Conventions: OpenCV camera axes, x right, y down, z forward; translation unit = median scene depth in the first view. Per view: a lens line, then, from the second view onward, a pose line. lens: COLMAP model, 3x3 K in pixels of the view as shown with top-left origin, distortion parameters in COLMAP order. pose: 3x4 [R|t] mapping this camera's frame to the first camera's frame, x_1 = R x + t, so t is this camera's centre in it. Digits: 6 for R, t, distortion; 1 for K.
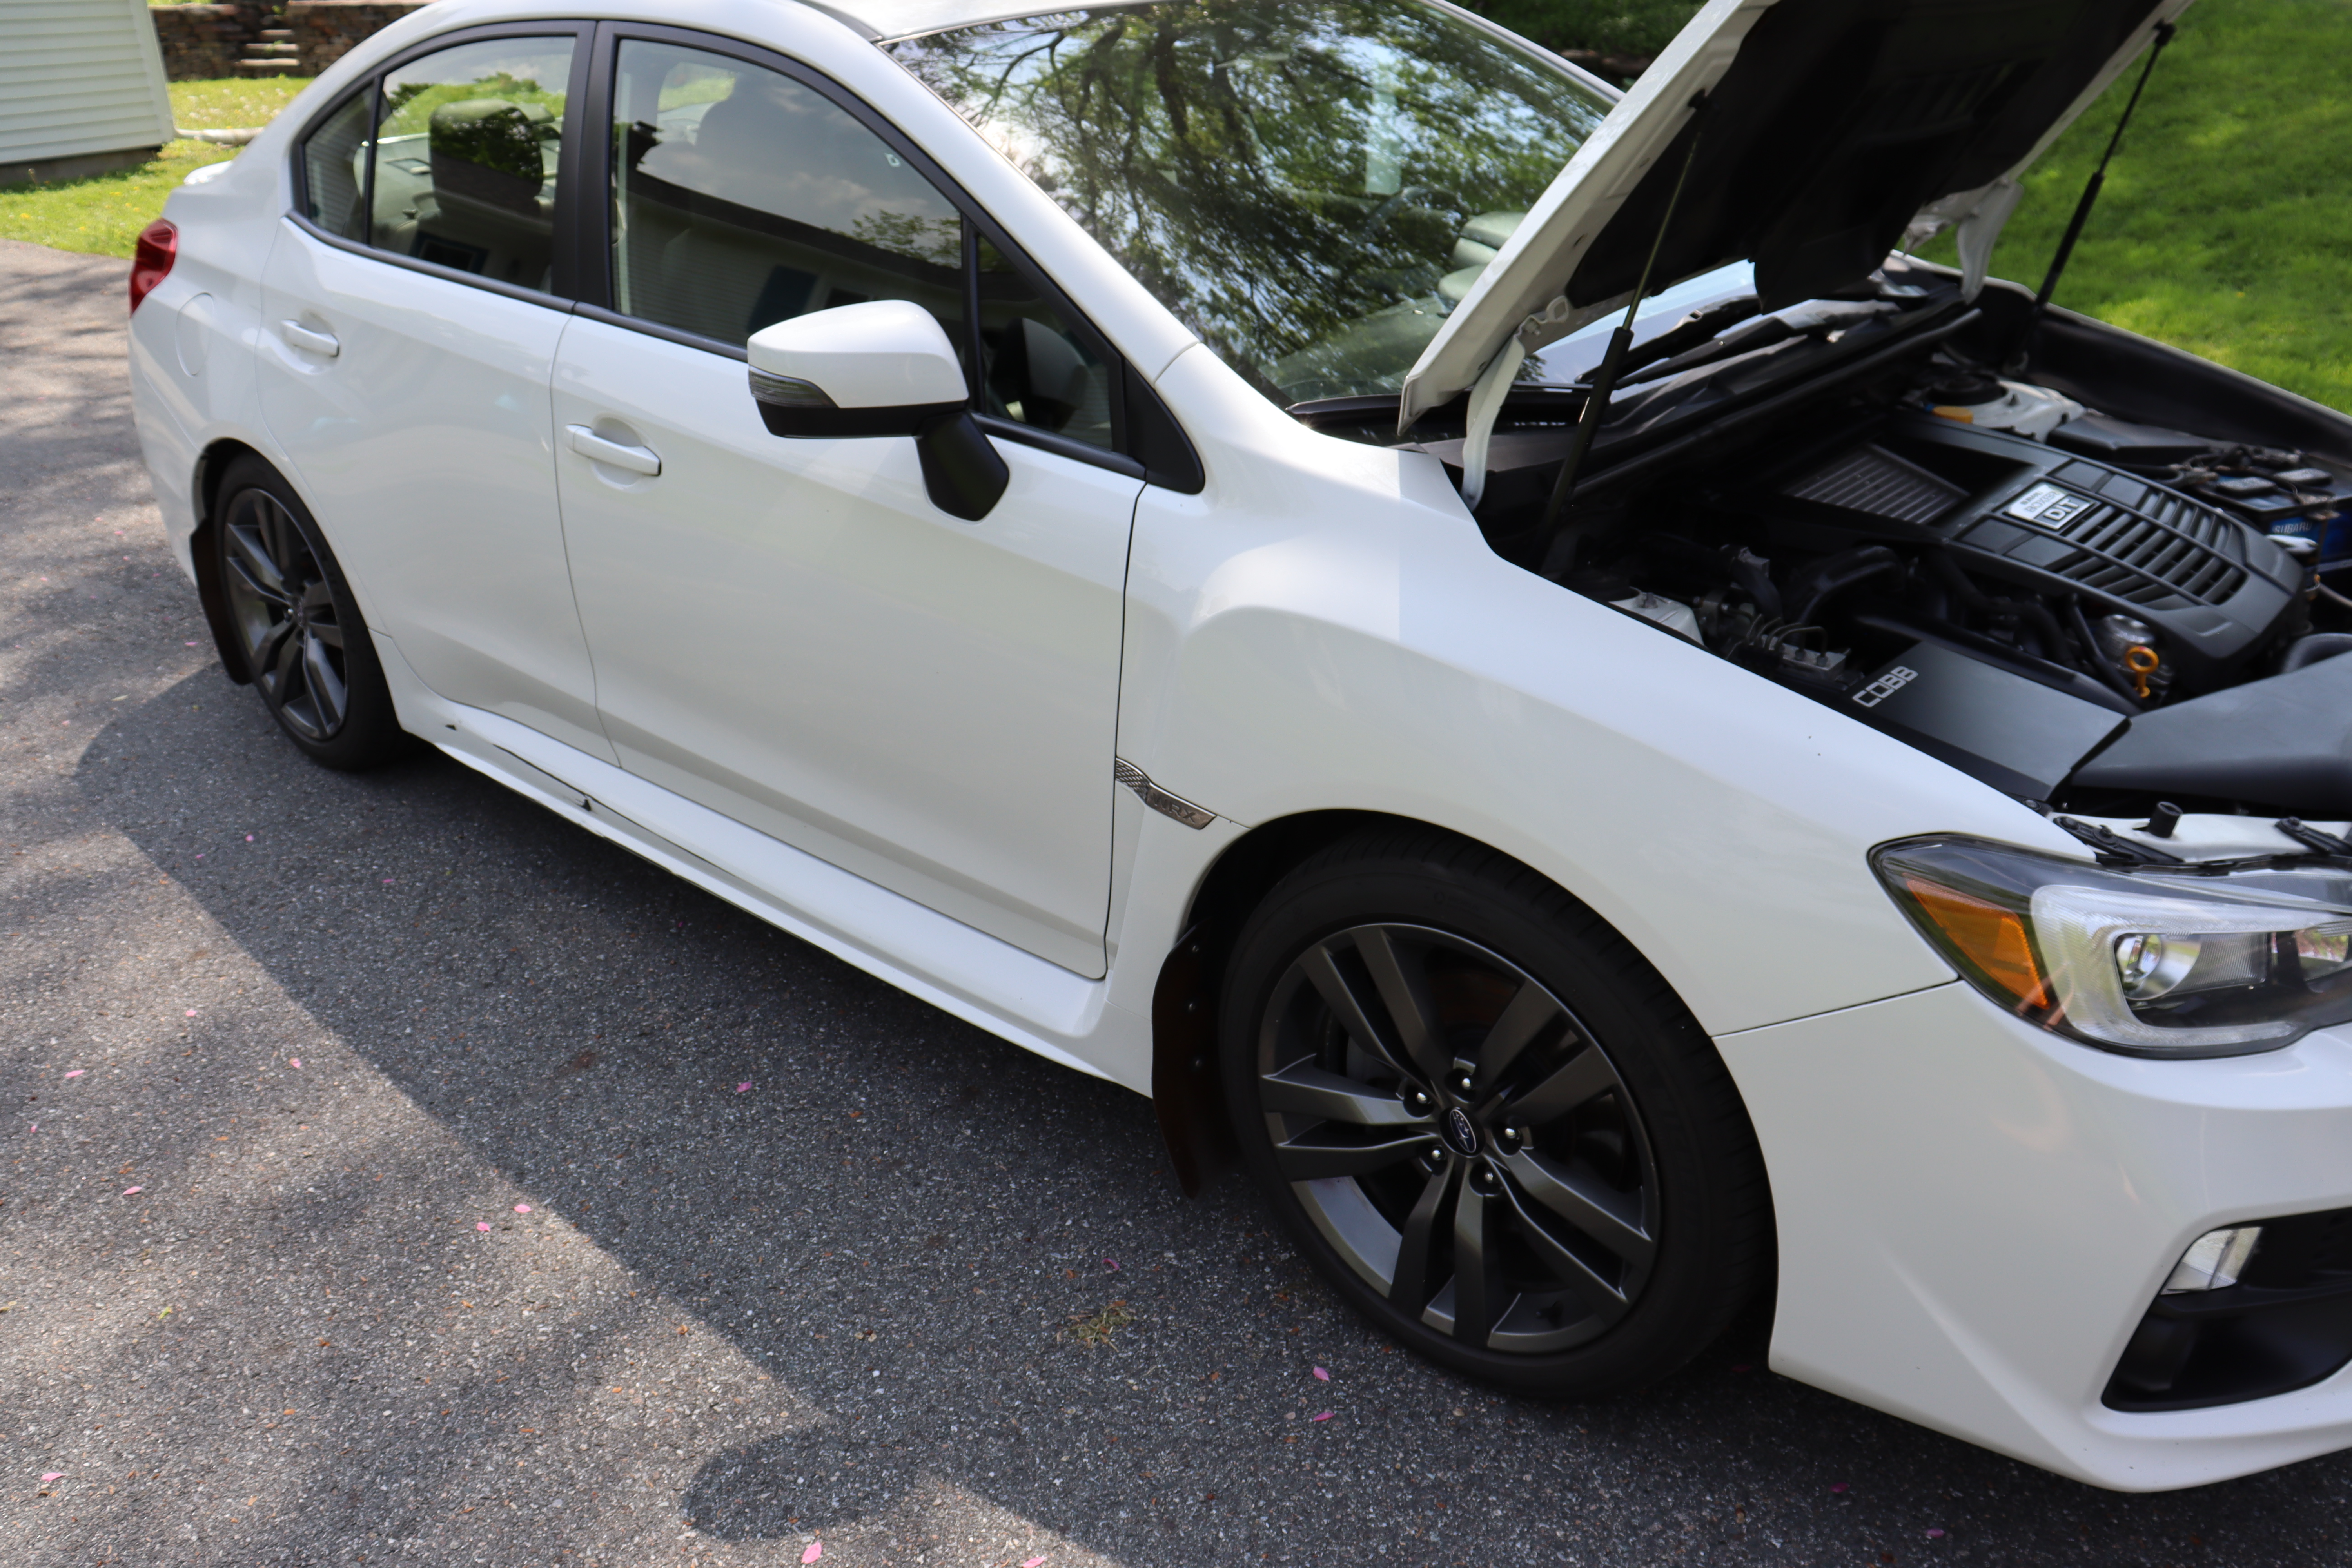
lens RADIAL K [[1895.6, 0, 1198.3], [0, 1895.6, 787.0], [0, 0, 1]] dist [-0.175426, 0.147686]
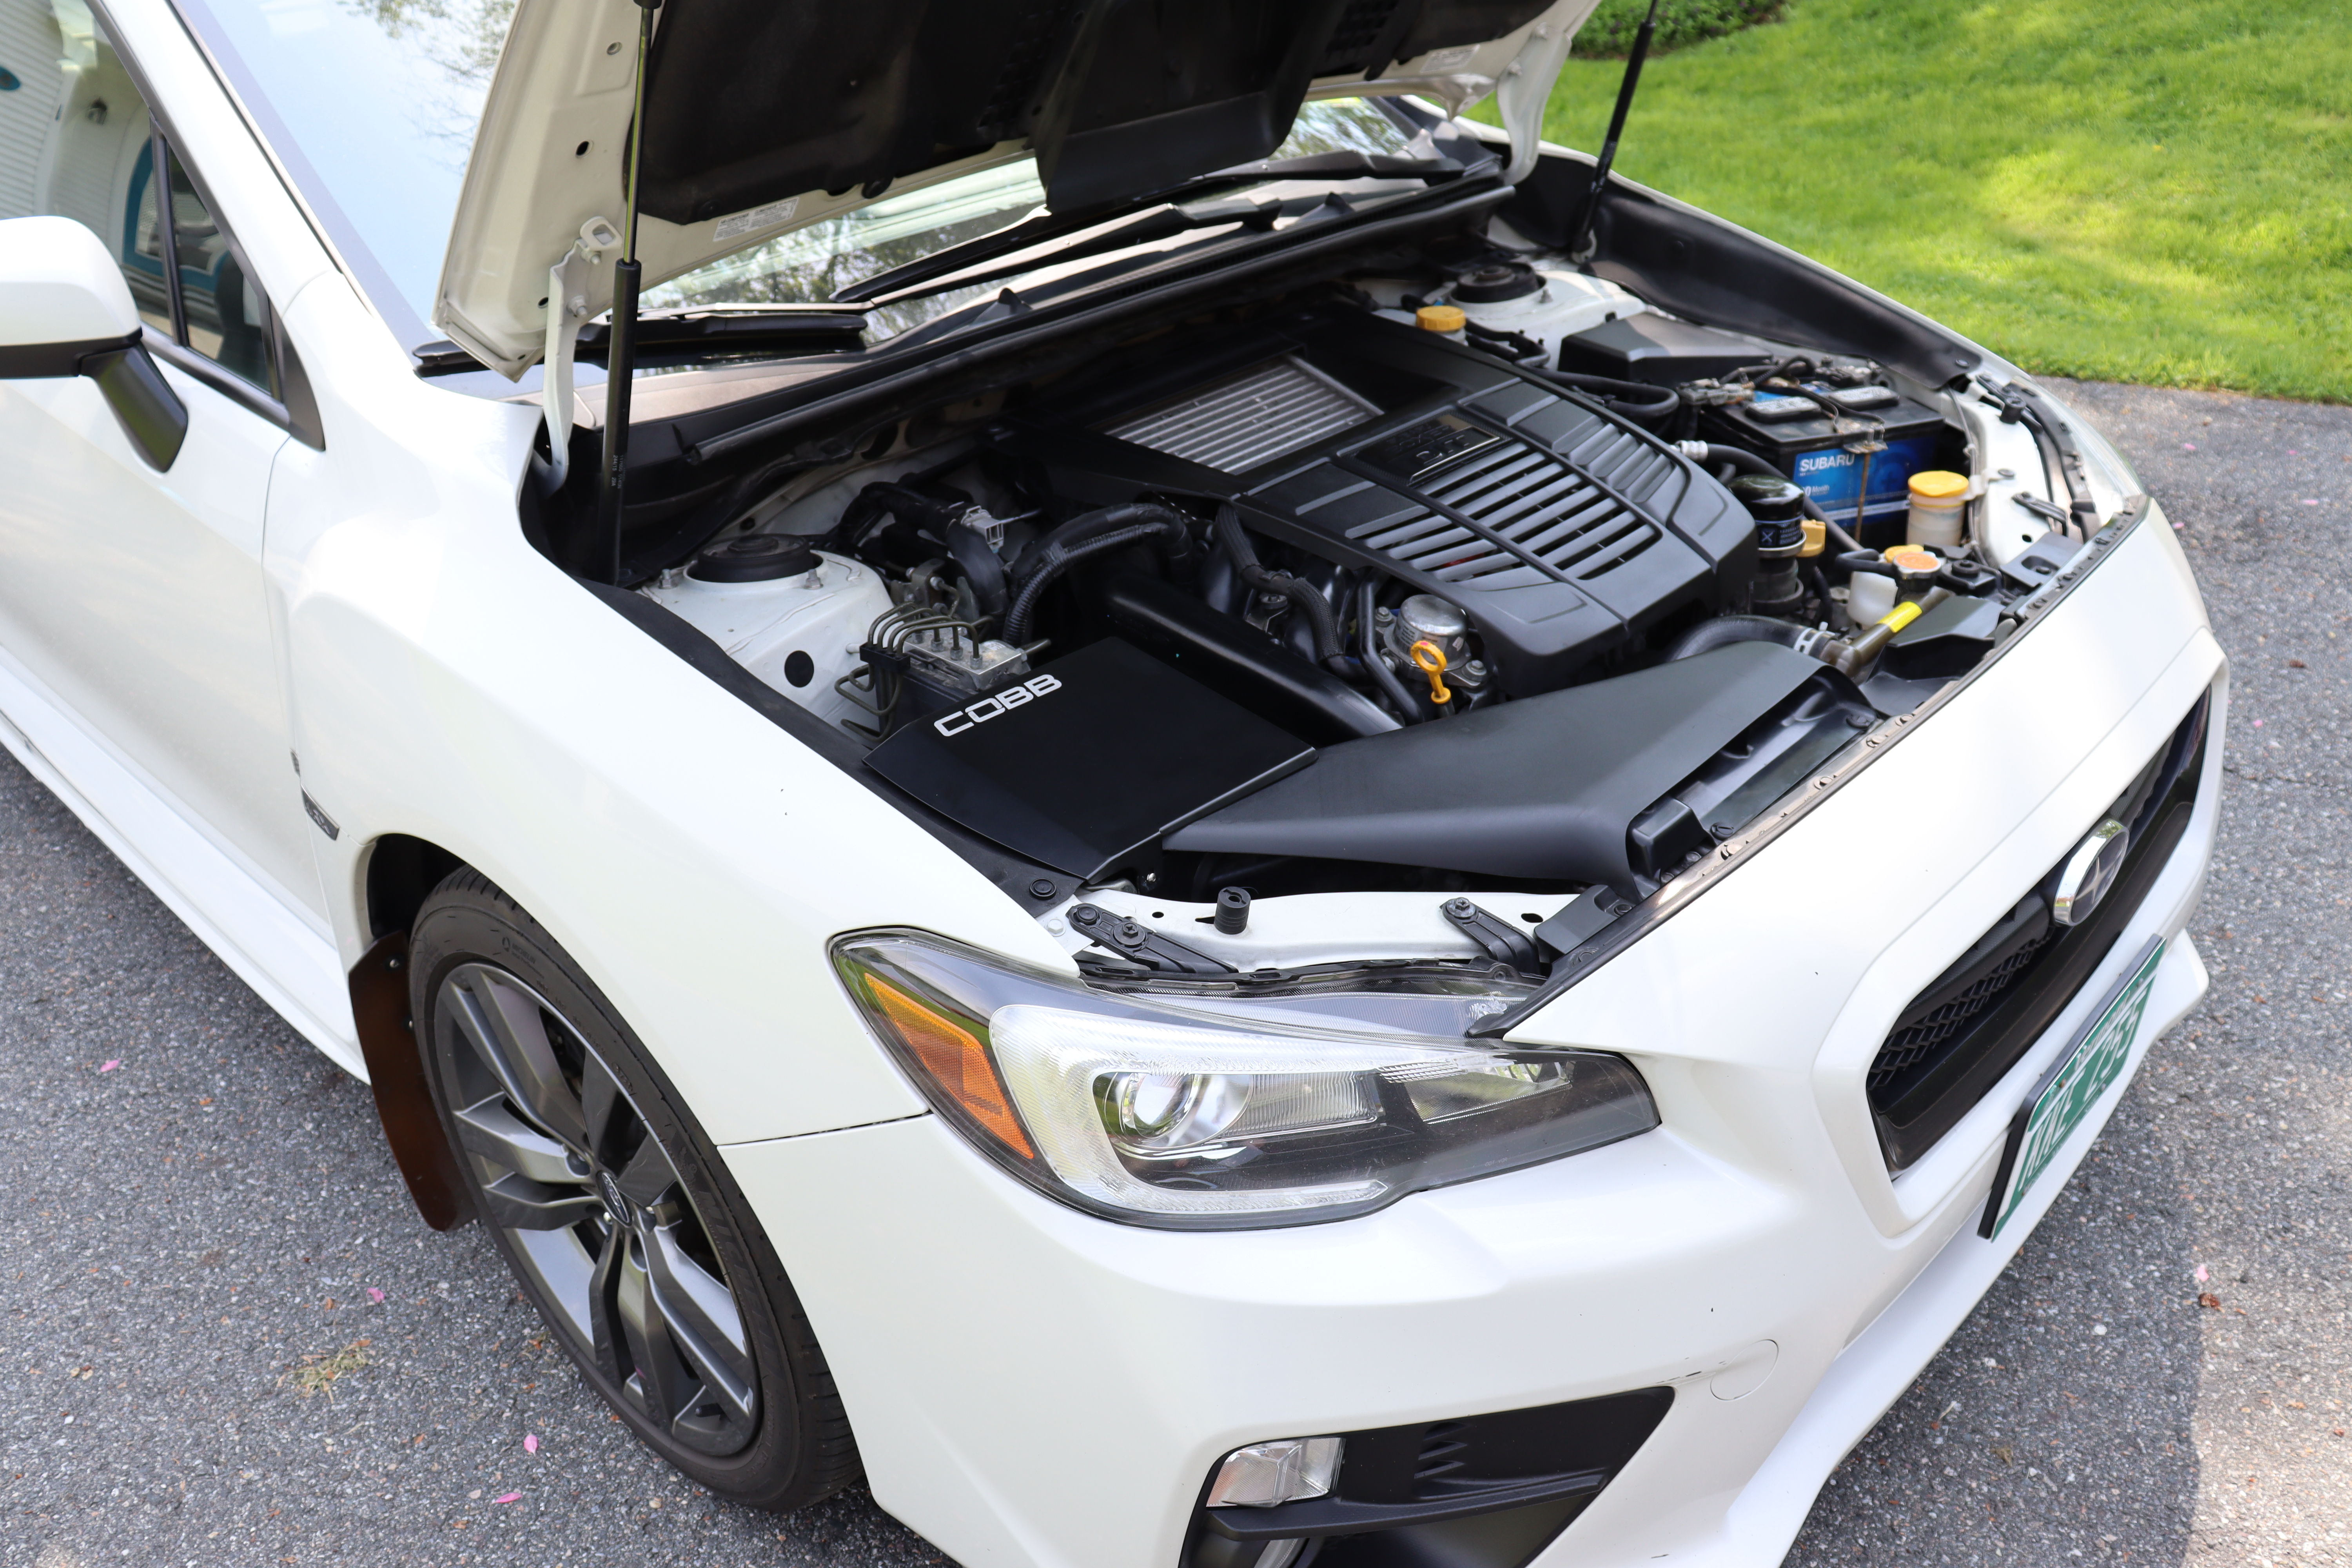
lens RADIAL K [[1895.6, 0, 1198.3], [0, 1895.6, 787.0], [0, 0, 1]] dist [-0.175426, 0.147686]
pose [[0.999298, 0.014297, -0.034622, 0.184087], [-0.011342, 0.996393, 0.084100, -0.033510], [0.035699, -0.083648, 0.995856, 0.075794]]
